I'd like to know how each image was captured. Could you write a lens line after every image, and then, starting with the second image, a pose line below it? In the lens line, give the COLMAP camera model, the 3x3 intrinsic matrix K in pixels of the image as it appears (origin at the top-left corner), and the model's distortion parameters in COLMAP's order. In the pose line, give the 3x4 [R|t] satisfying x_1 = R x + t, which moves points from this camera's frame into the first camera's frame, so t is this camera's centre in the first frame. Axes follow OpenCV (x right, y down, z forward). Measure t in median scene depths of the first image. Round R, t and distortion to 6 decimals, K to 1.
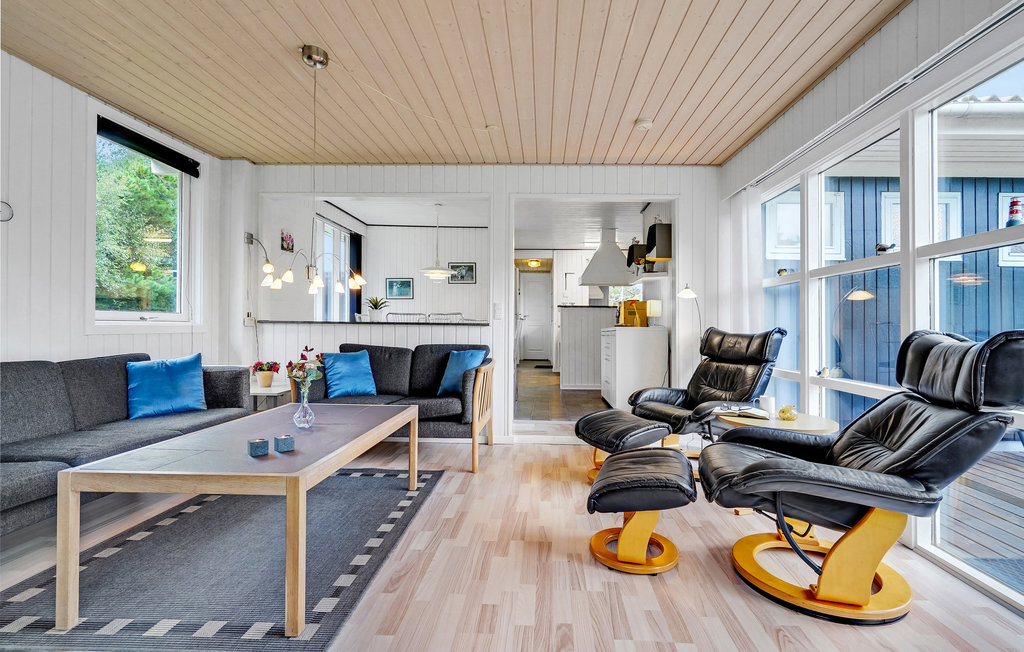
lens RADIAL K [[483.8, 0, 540.0], [0, 483.8, 322.1], [0, 0, 1]] dist [-0.001676, -0.000186]
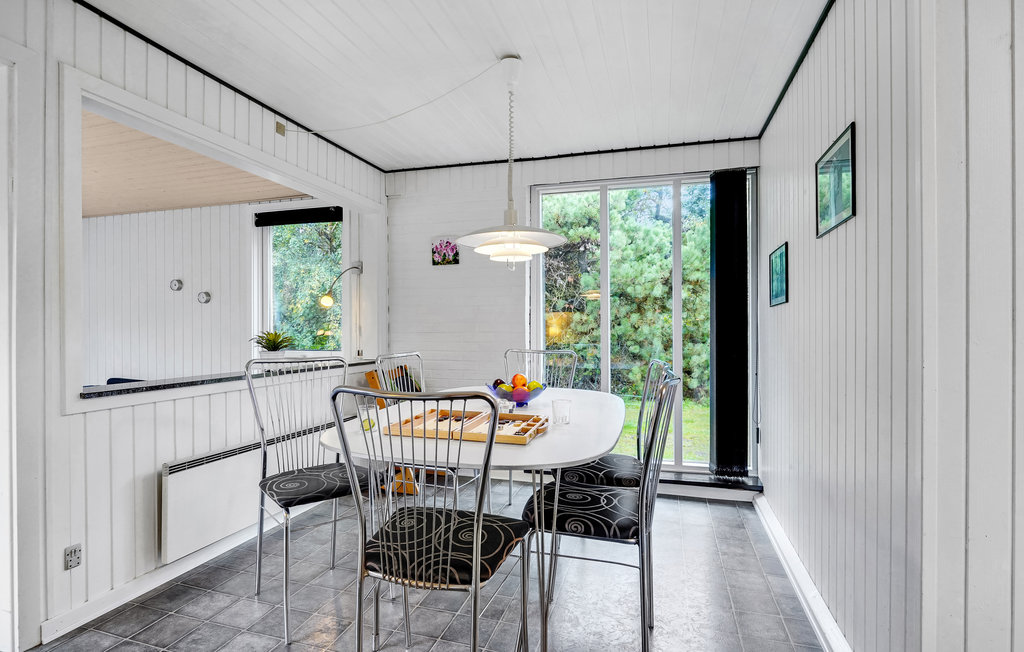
lens RADIAL K [[510.8, 0, 513.3], [0, 510.8, 328.8], [0, 0, 1]] dist [0.001163, 0.000960]
pose [[-0.279508, -0.013426, -0.960049, 0.278936], [0.007081, 0.999846, -0.016044, -0.054627], [0.960117, -0.011282, -0.279370, 1.926411]]
